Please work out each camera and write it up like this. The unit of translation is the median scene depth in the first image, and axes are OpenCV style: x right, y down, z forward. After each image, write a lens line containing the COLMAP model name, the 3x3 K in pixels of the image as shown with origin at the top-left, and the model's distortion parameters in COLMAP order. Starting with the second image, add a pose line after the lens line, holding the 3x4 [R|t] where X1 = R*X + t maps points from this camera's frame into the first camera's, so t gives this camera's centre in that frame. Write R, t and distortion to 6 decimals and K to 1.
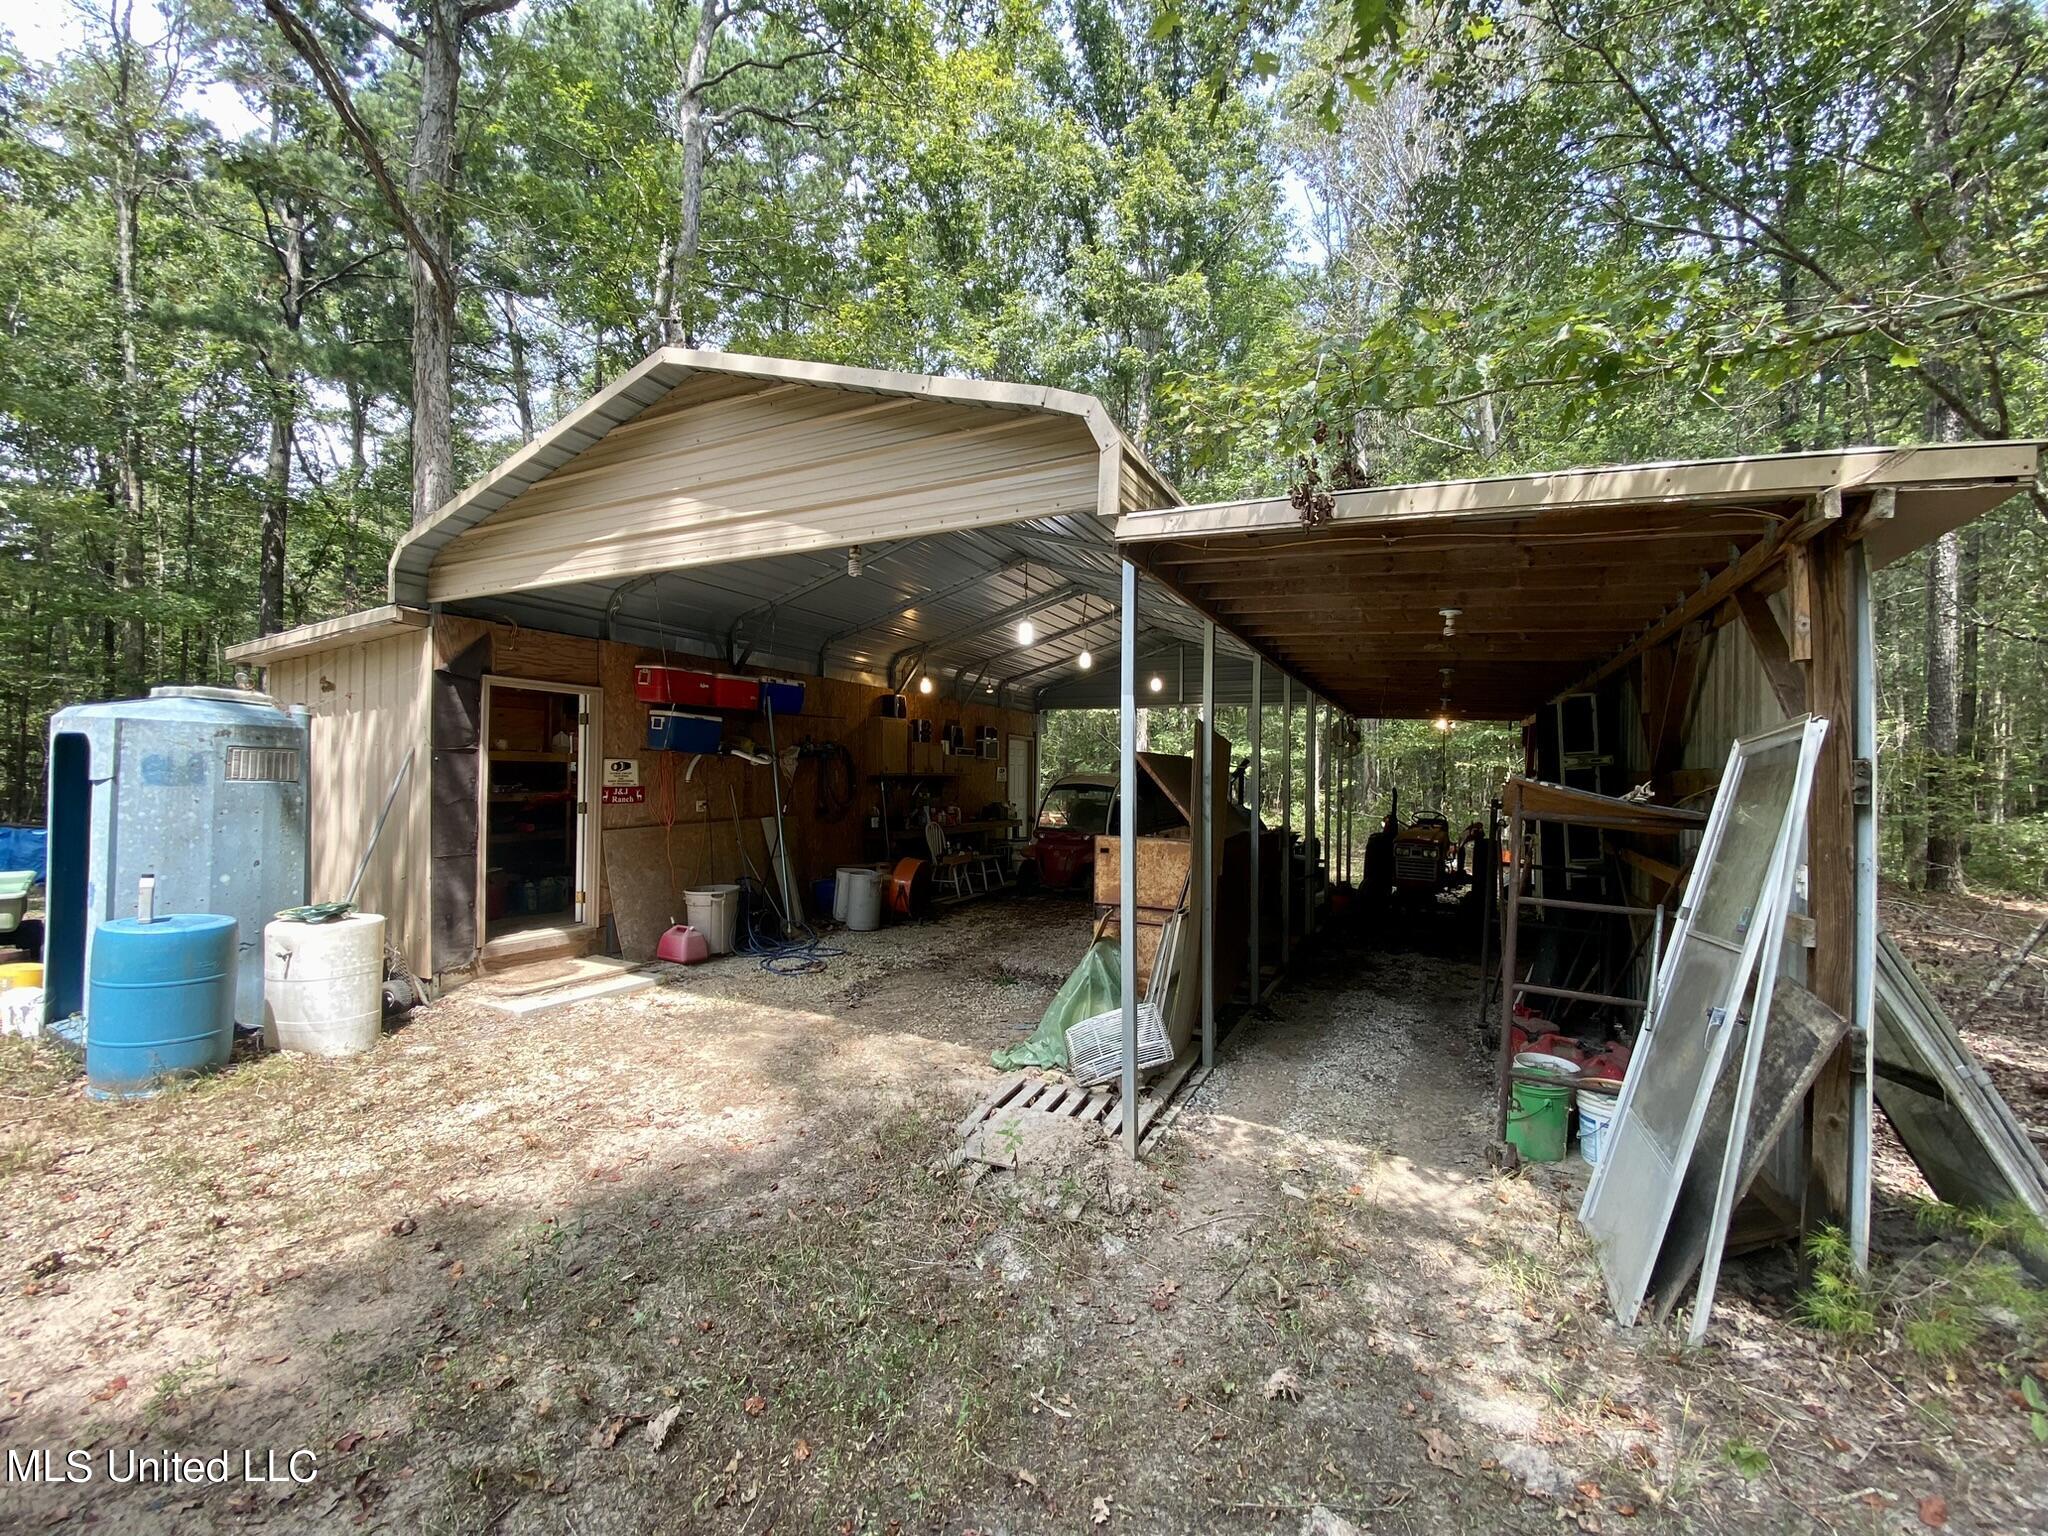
lens RADIAL K [[829.9, 0, 1024.0], [0, 829.9, 768.0], [0, 0, 1]] dist [-0.000049, -0.013938]
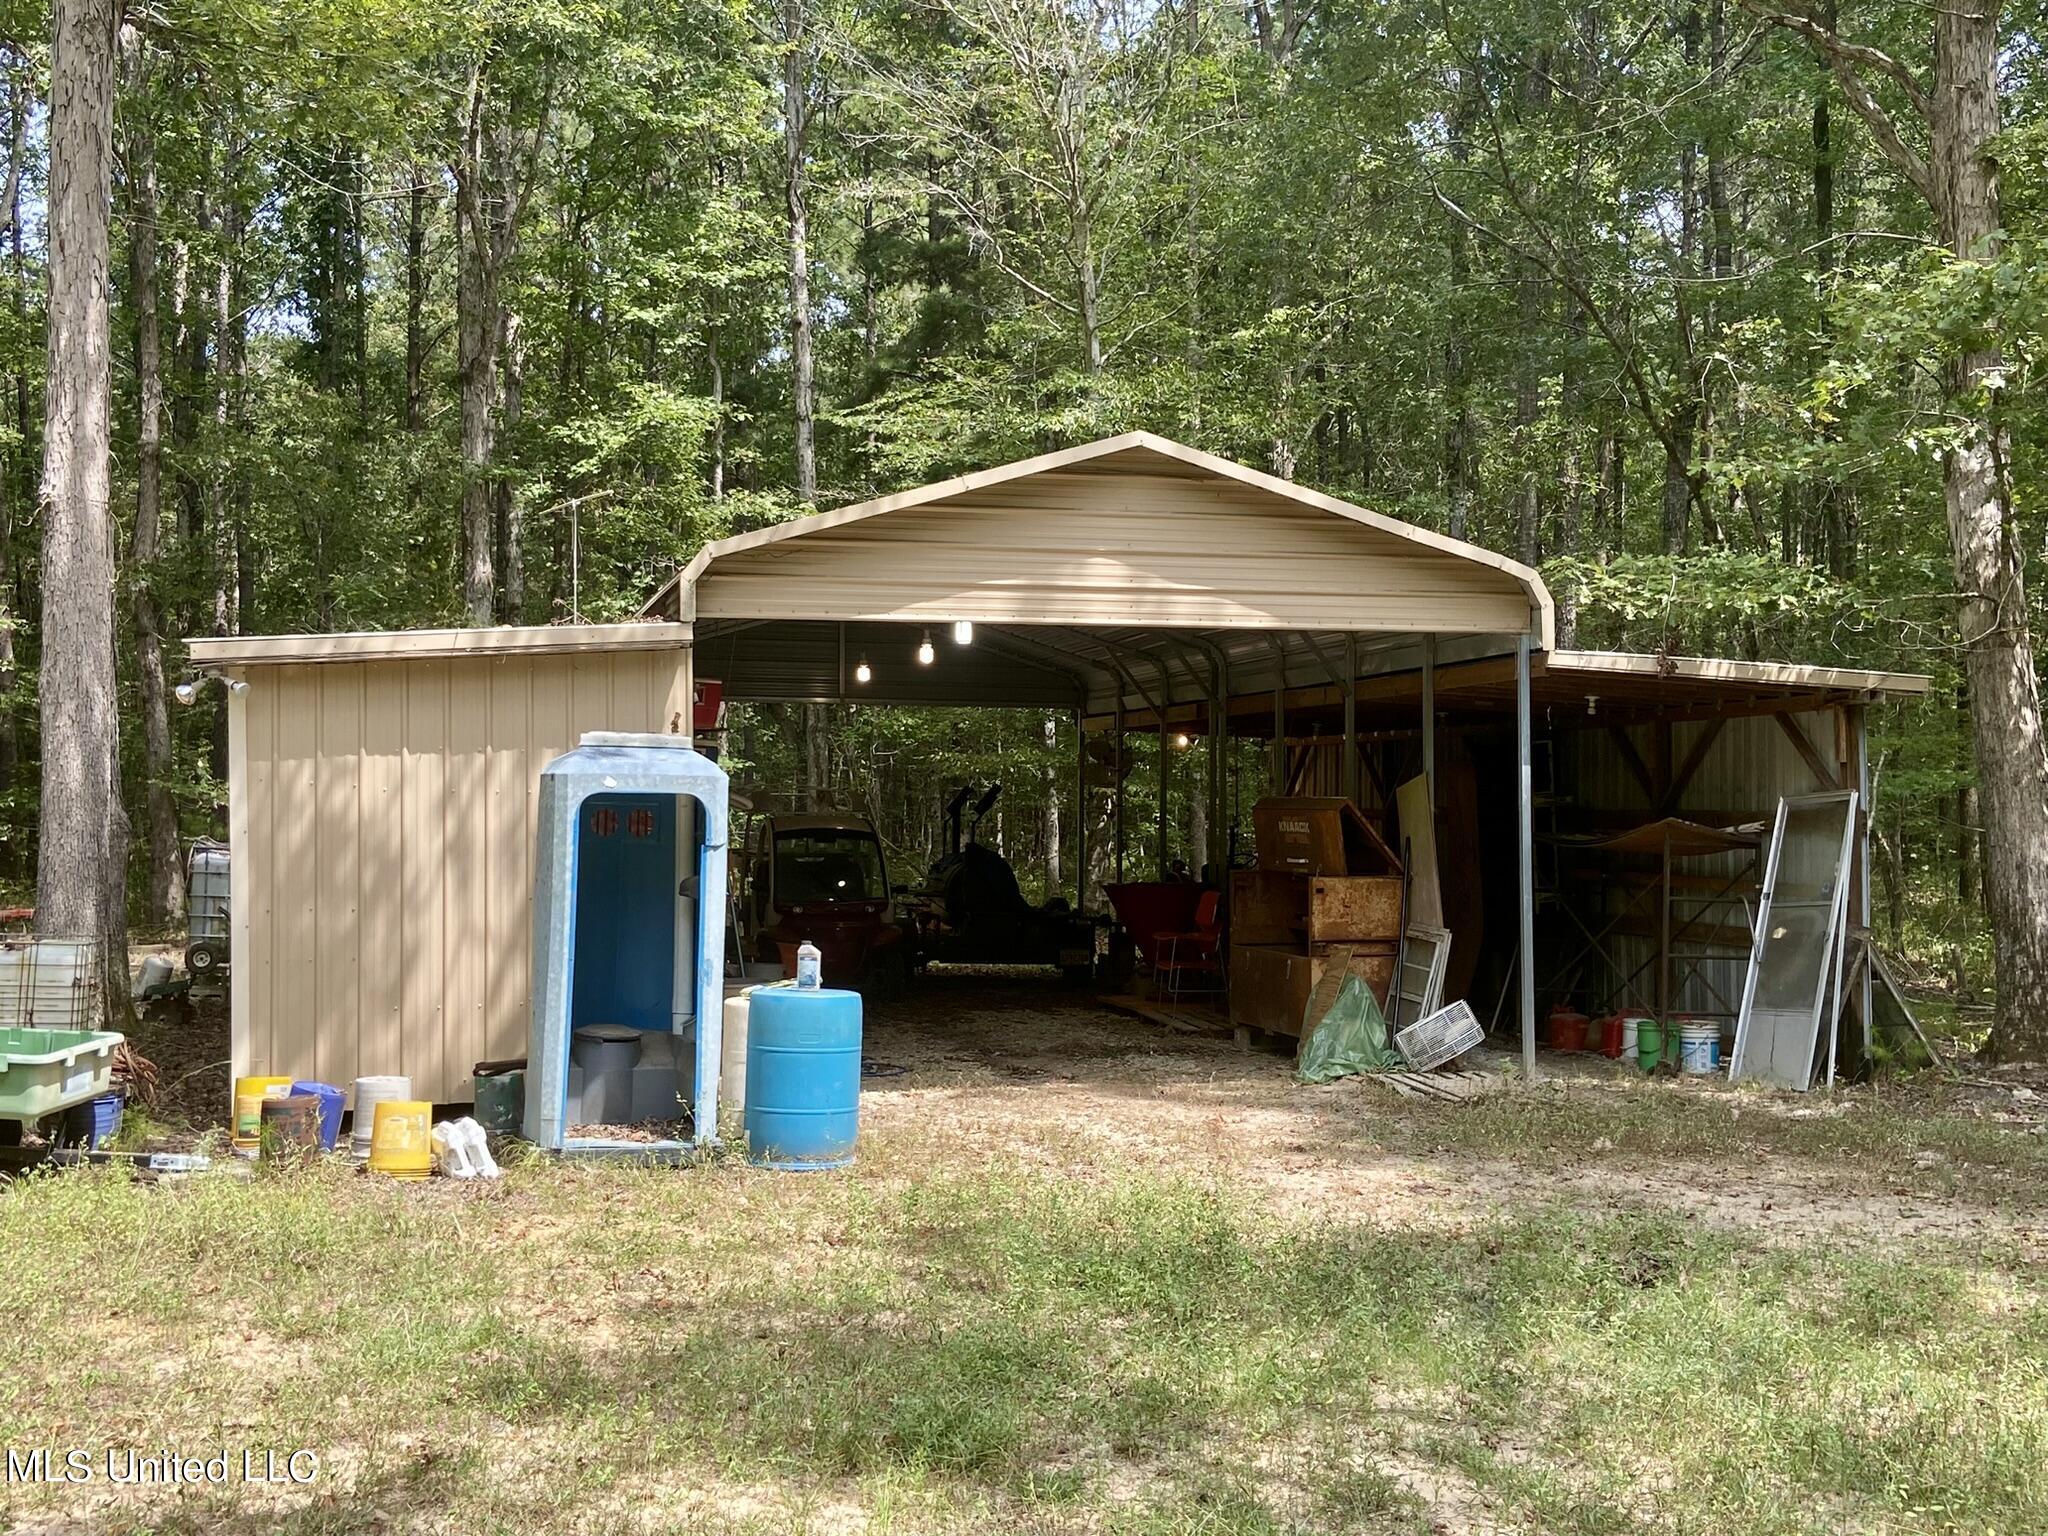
lens RADIAL K [[2167.4, 0, 1024.0], [0, 2167.4, 768.0], [0, 0, 1]] dist [0.013288, 0.011646]
pose [[0.752944, -0.002032, 0.658081, -2.524177], [0.013451, 0.999834, -0.012303, -0.037651], [-0.657947, 0.018115, 0.752846, -1.073241]]
